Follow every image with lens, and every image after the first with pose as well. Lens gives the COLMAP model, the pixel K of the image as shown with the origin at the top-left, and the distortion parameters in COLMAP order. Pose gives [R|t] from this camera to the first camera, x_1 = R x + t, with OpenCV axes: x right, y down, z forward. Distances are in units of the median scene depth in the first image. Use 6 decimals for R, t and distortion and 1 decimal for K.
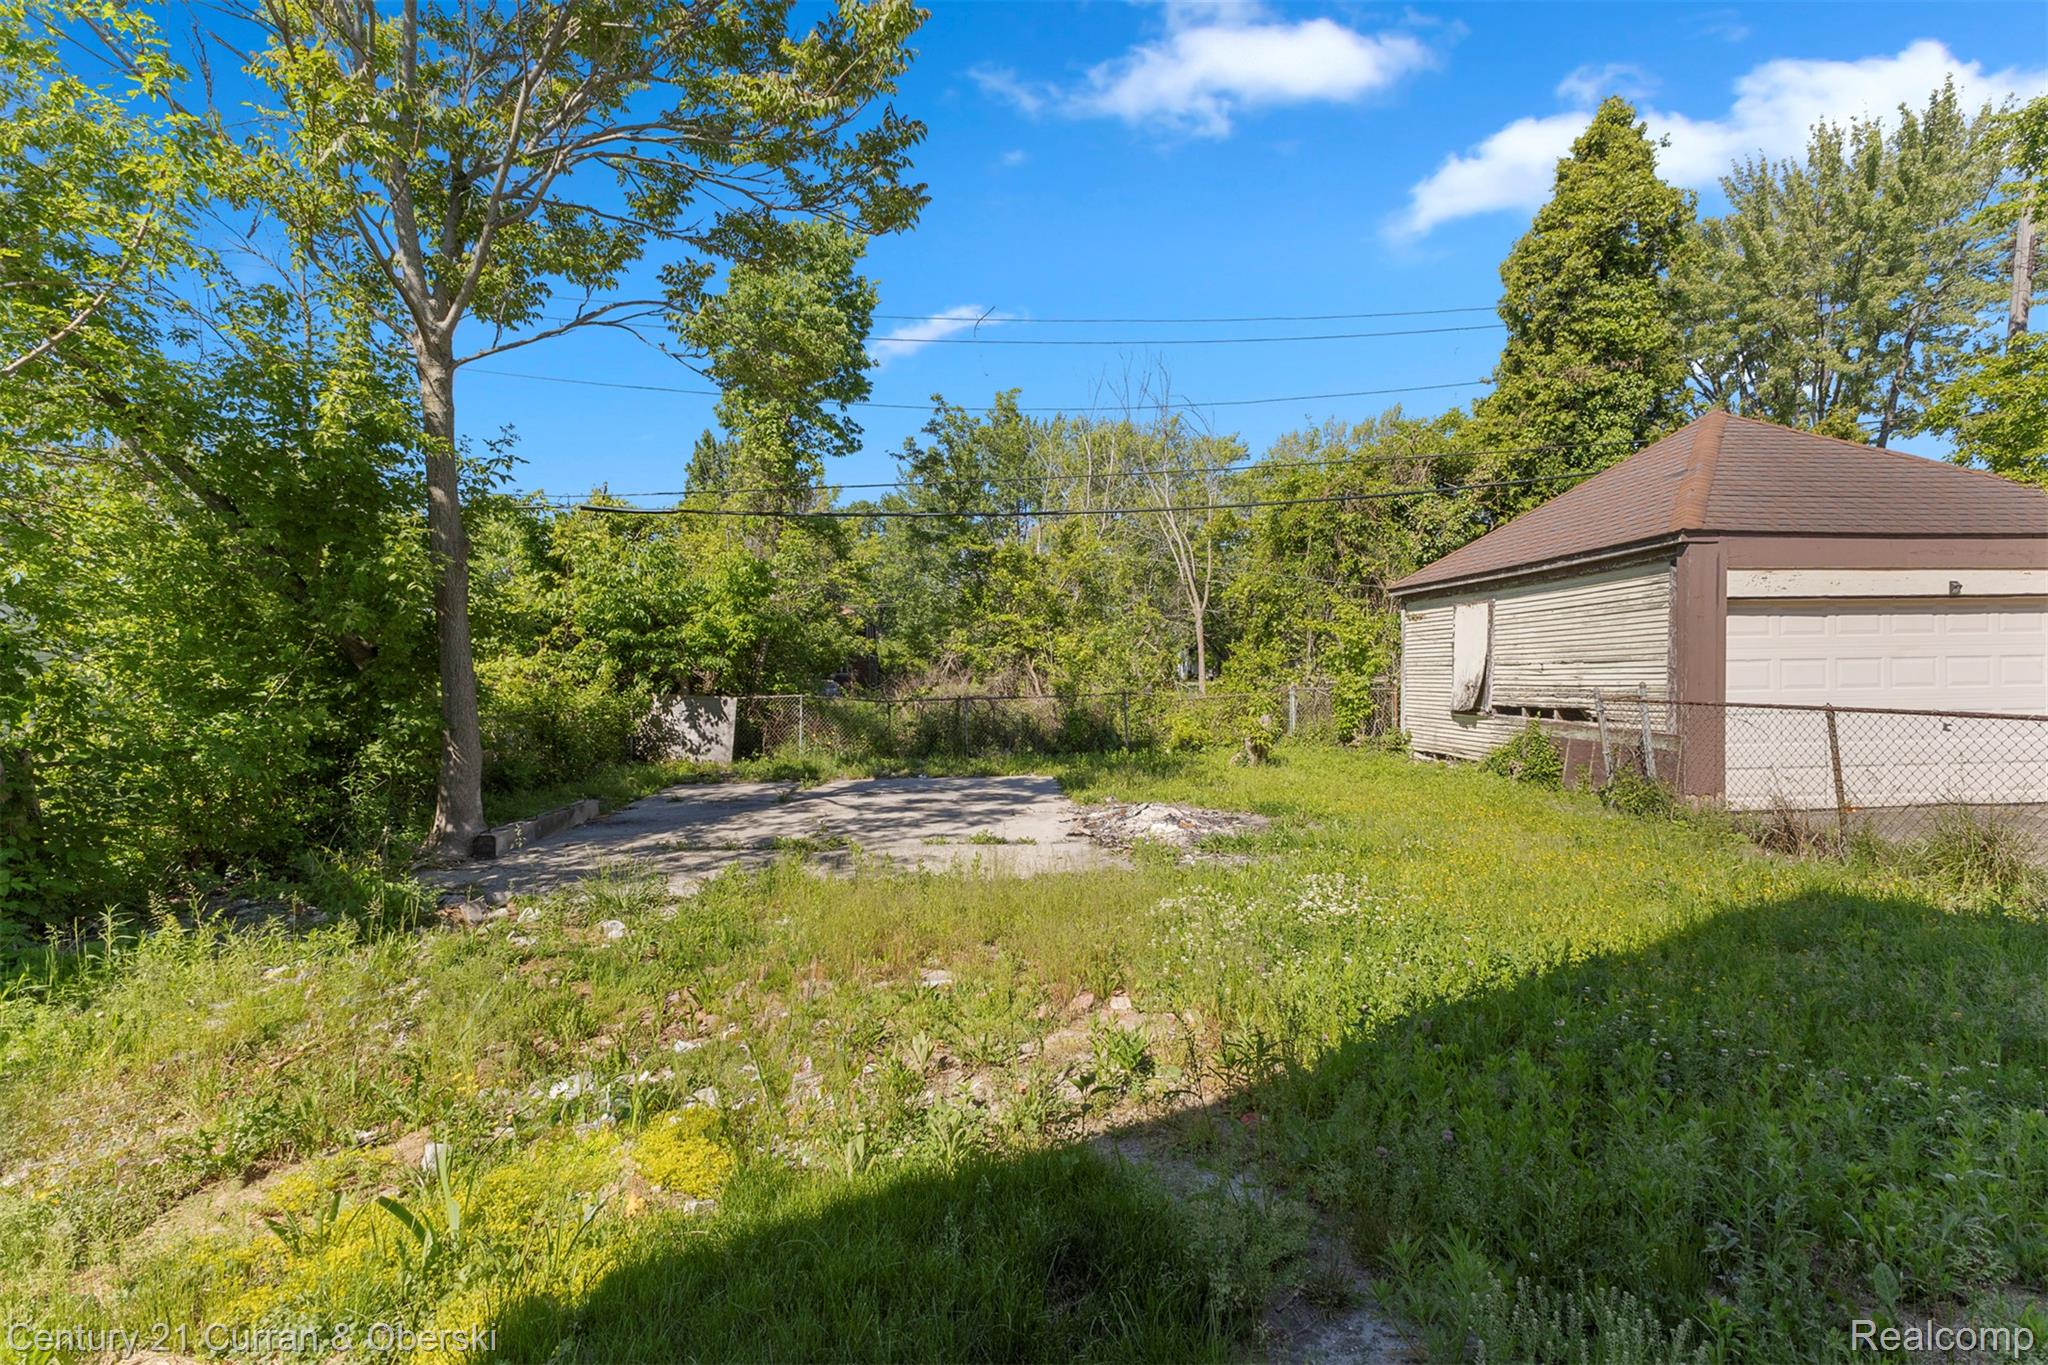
lens RADIAL K [[927.0, 0, 1020.5], [0, 927.0, 698.0], [0, 0, 1]] dist [0.014472, -0.002299]
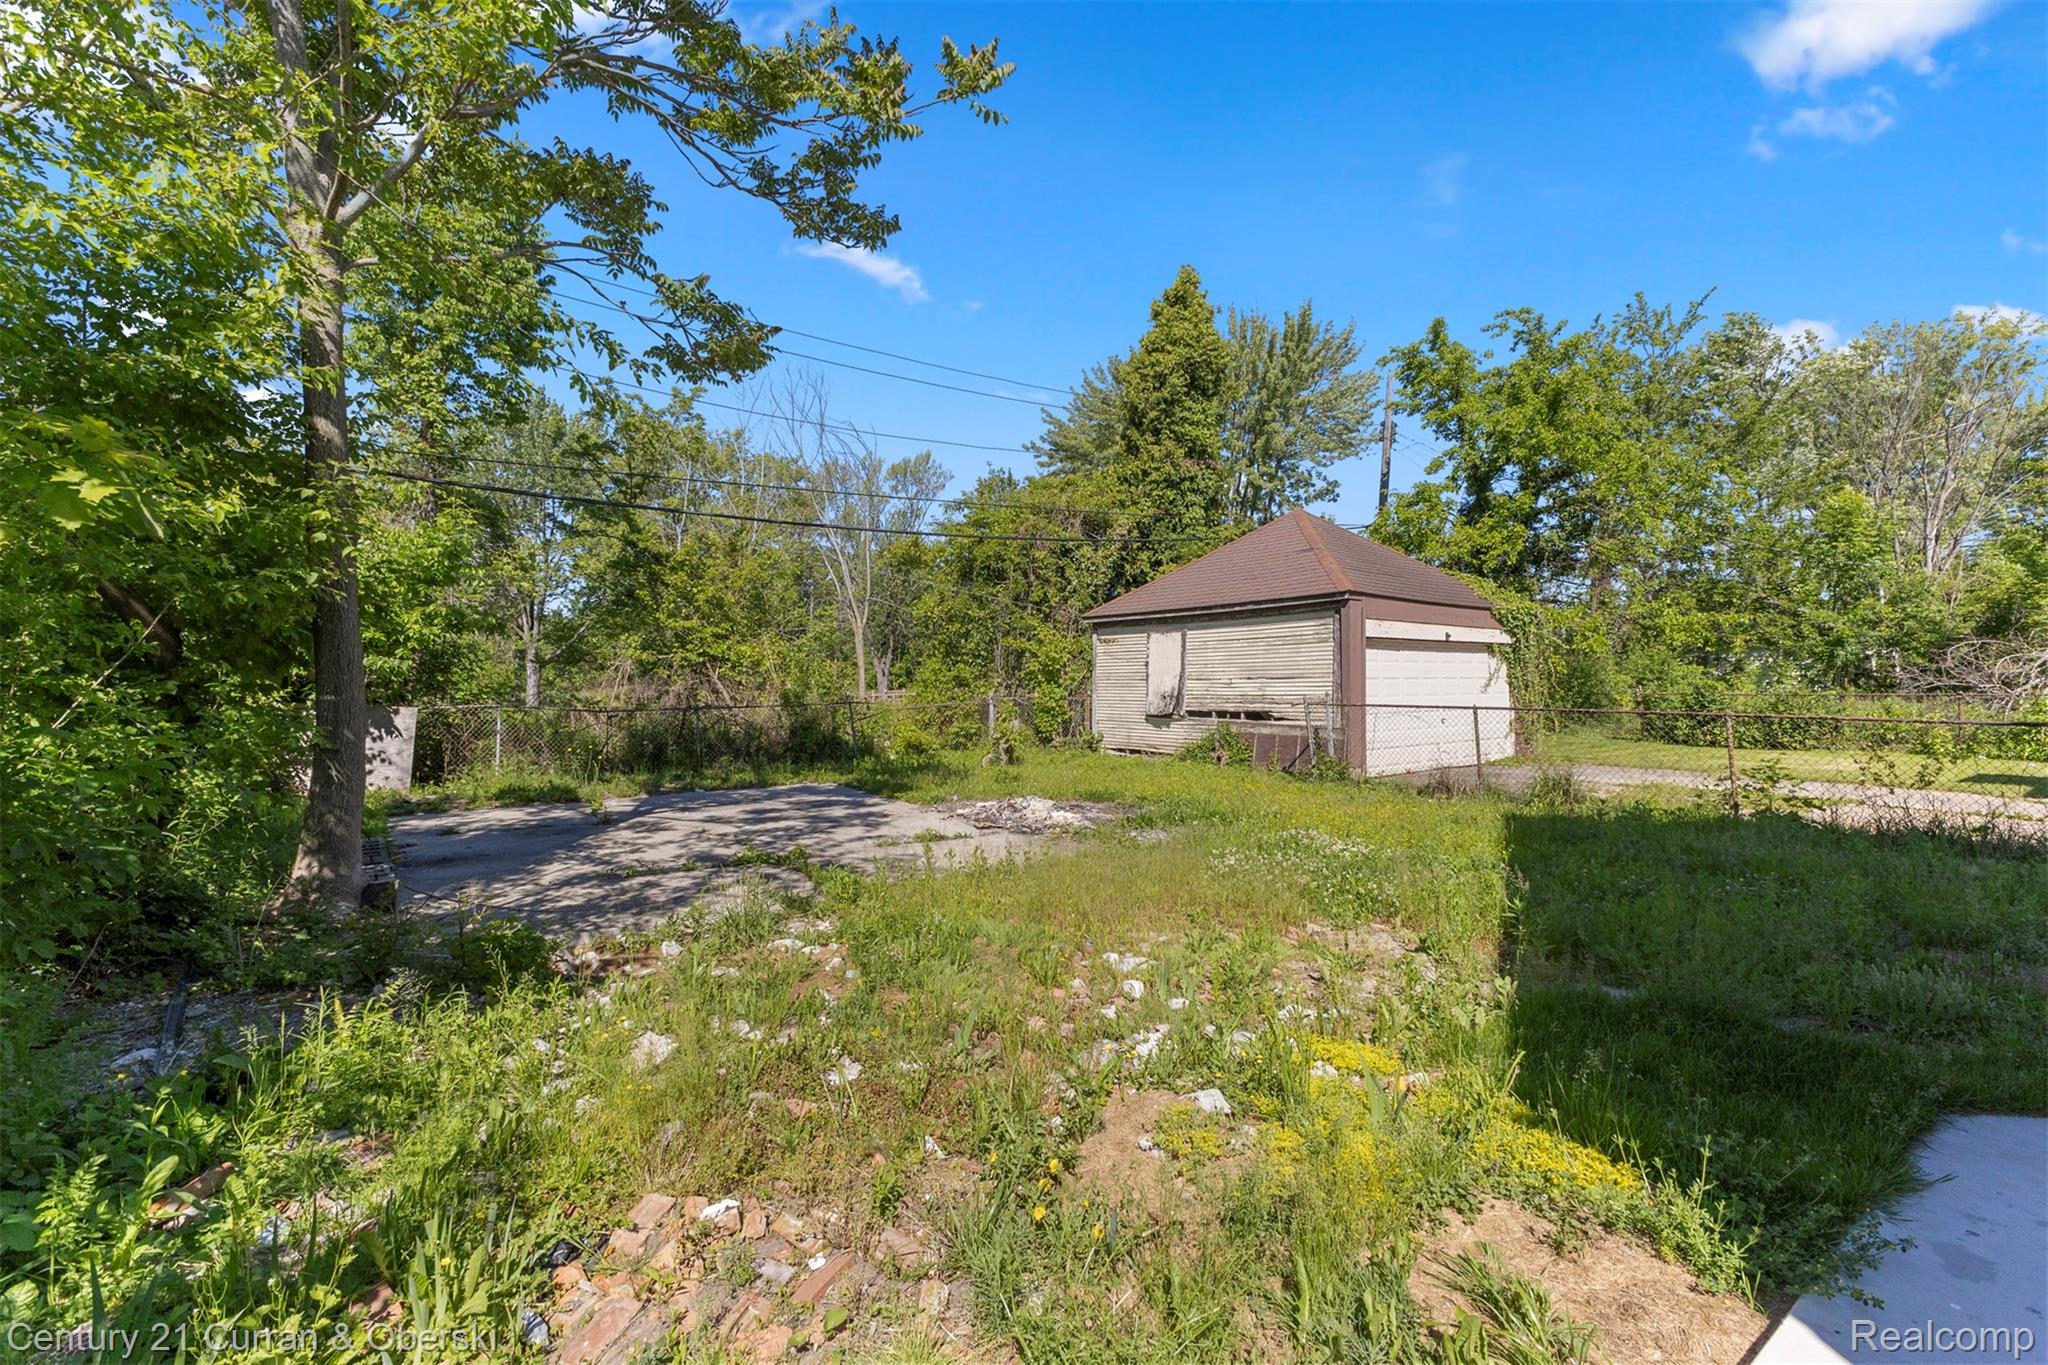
lens RADIAL K [[927.0, 0, 1010.6], [0, 927.0, 679.5], [0, 0, 1]] dist [0.014472, -0.002299]
pose [[0.834859, 0.015086, 0.550258, -0.326200], [0.005467, 0.999348, -0.035693, 0.007422], [-0.550437, 0.032807, 0.834232, 0.034413]]
